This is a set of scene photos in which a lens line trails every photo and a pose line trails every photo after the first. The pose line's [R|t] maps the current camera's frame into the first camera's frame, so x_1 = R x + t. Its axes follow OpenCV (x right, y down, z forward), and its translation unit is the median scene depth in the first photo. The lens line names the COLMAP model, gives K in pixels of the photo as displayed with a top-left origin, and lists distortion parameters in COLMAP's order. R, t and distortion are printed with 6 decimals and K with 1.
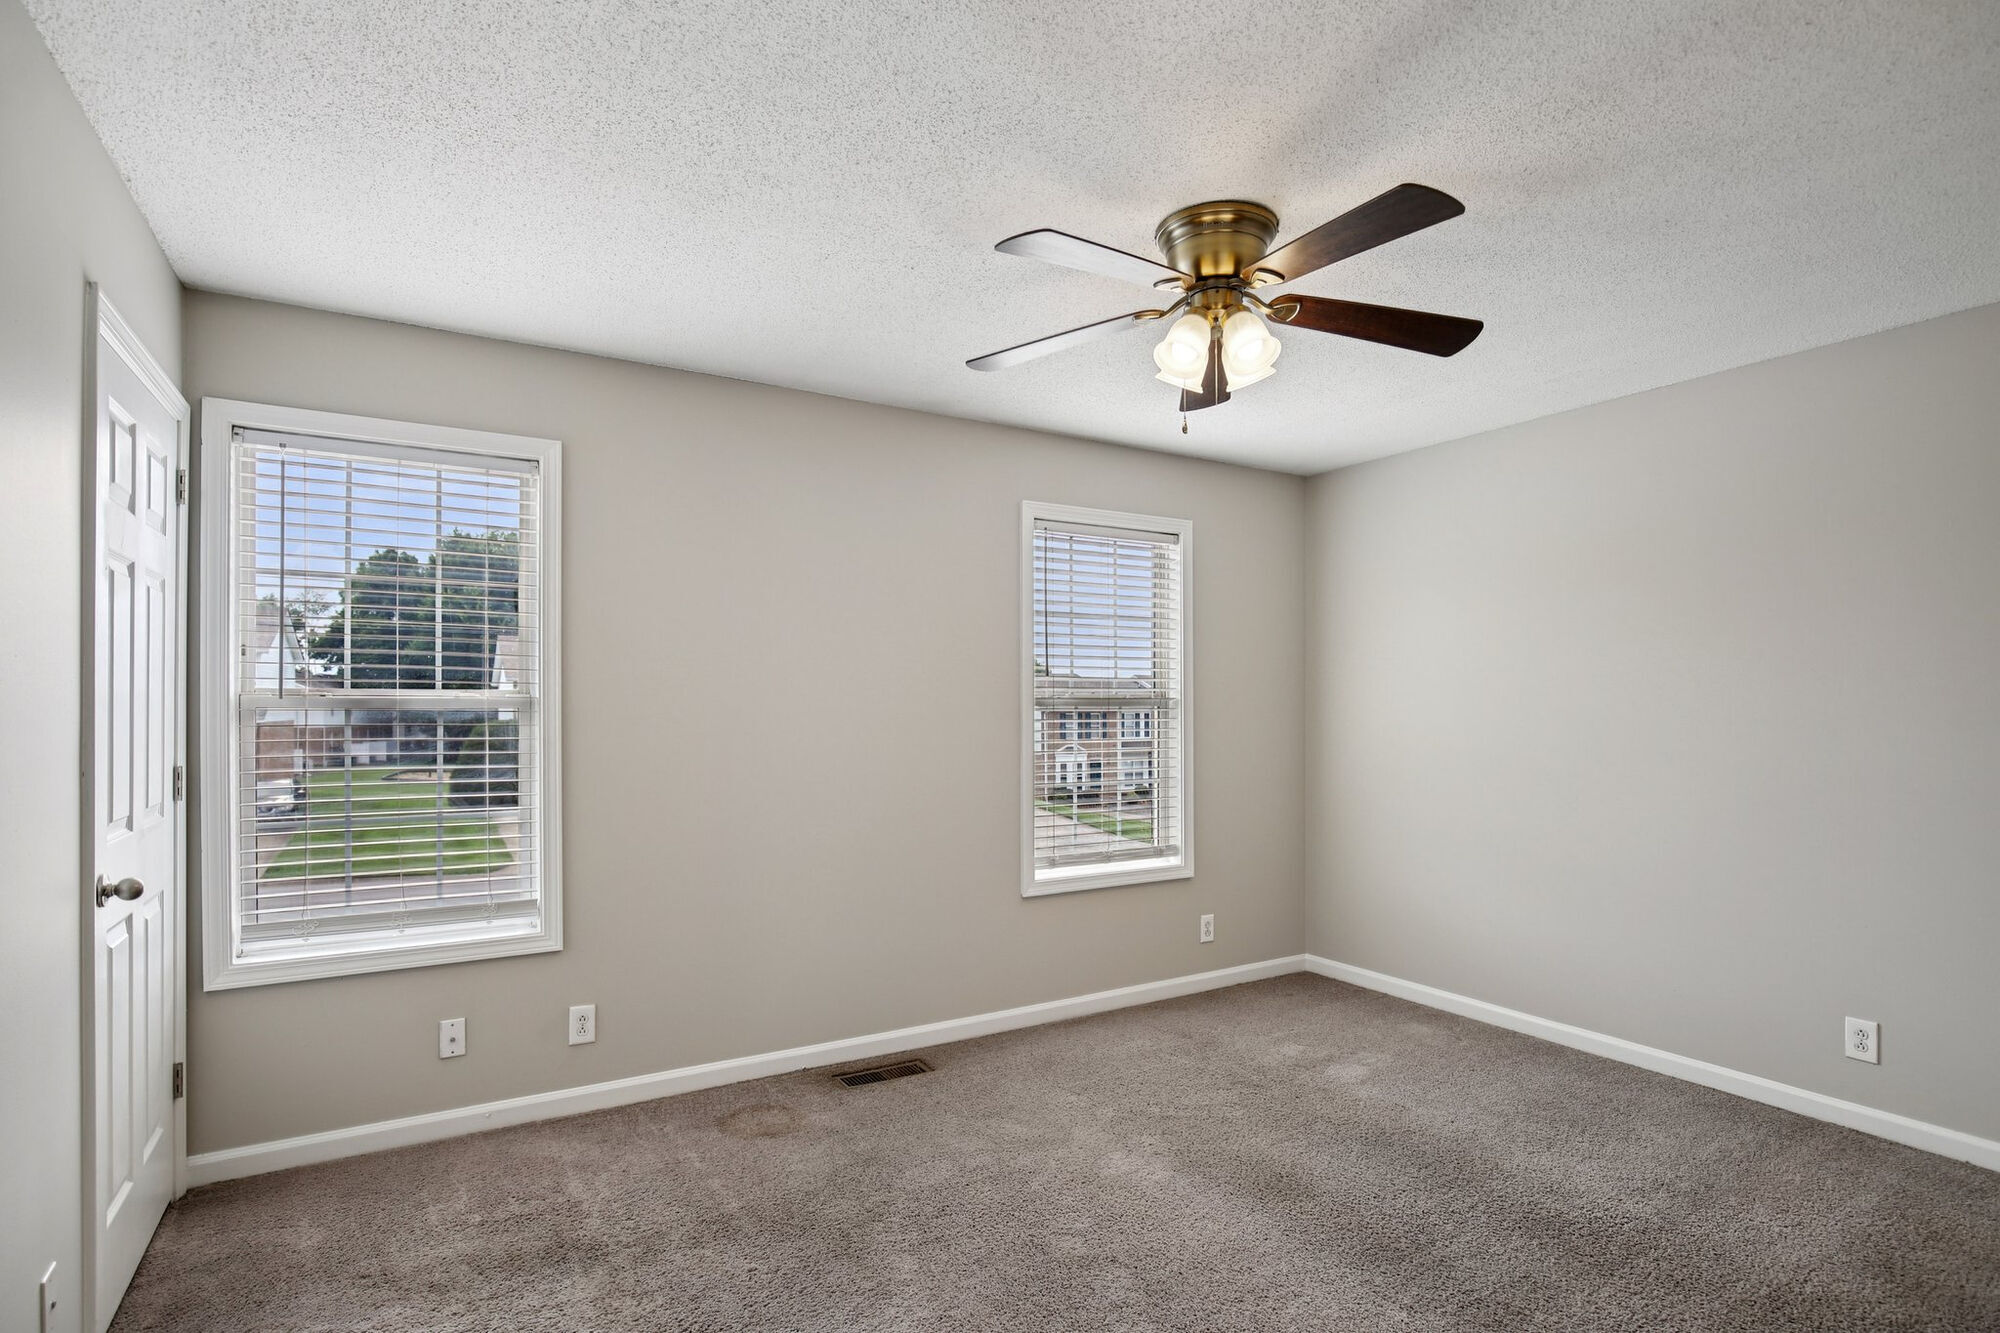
lens RADIAL K [[1022.7, 0, 993.7], [0, 1022.7, 684.6], [0, 0, 1]] dist [-0.000277, 0.001543]
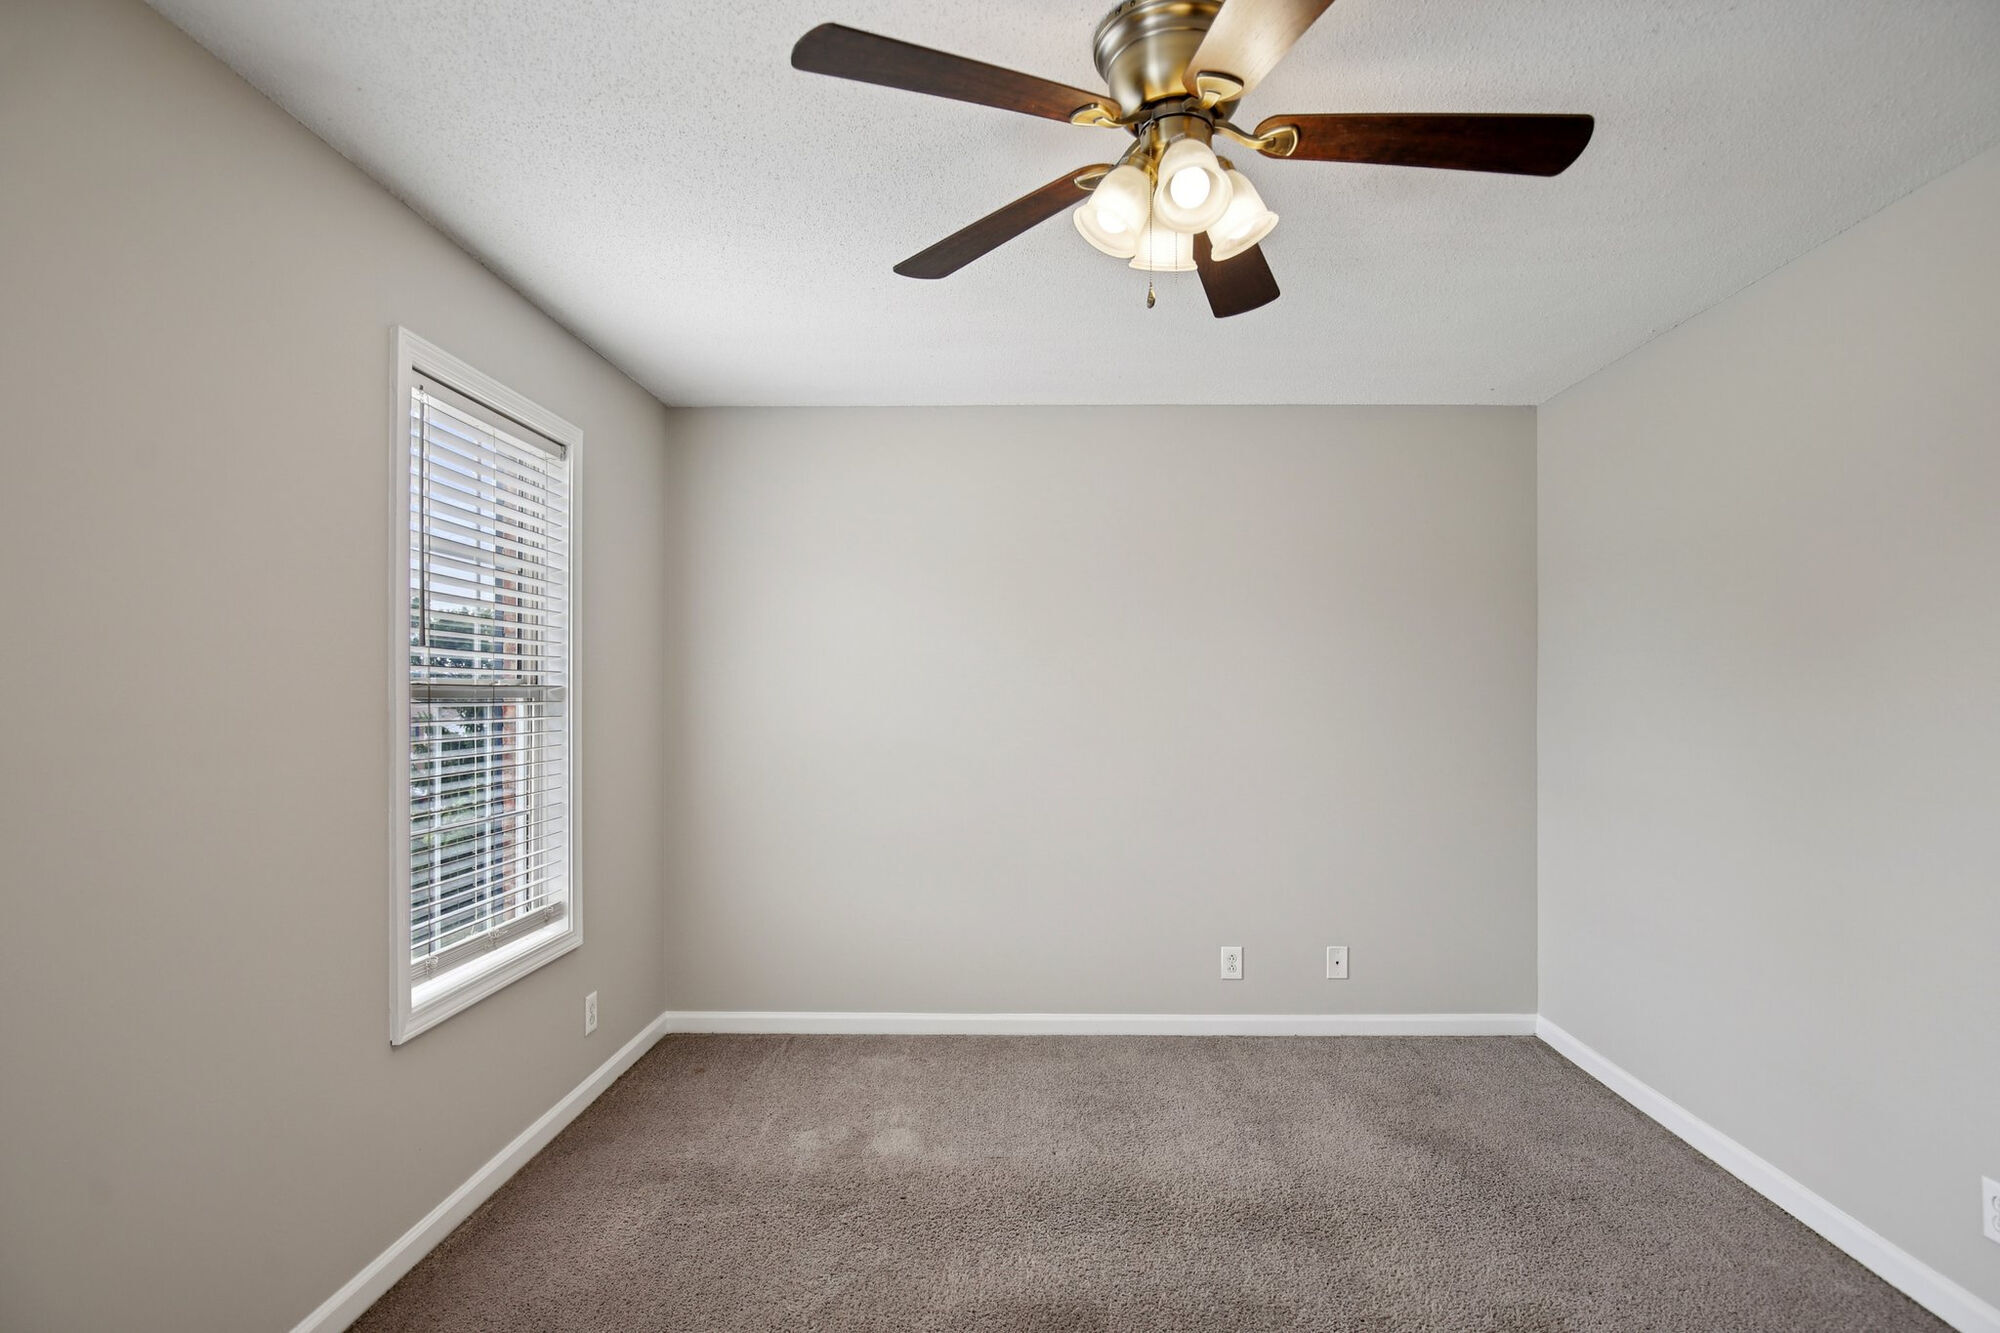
lens RADIAL K [[1022.7, 0, 993.7], [0, 1022.7, 684.6], [0, 0, 1]] dist [-0.000277, 0.001543]
pose [[0.517239, 0.009181, 0.855792, -0.308143], [-0.018140, 0.999835, 0.000237, 0.008193], [-0.855649, -0.015647, 0.517320, 0.488160]]
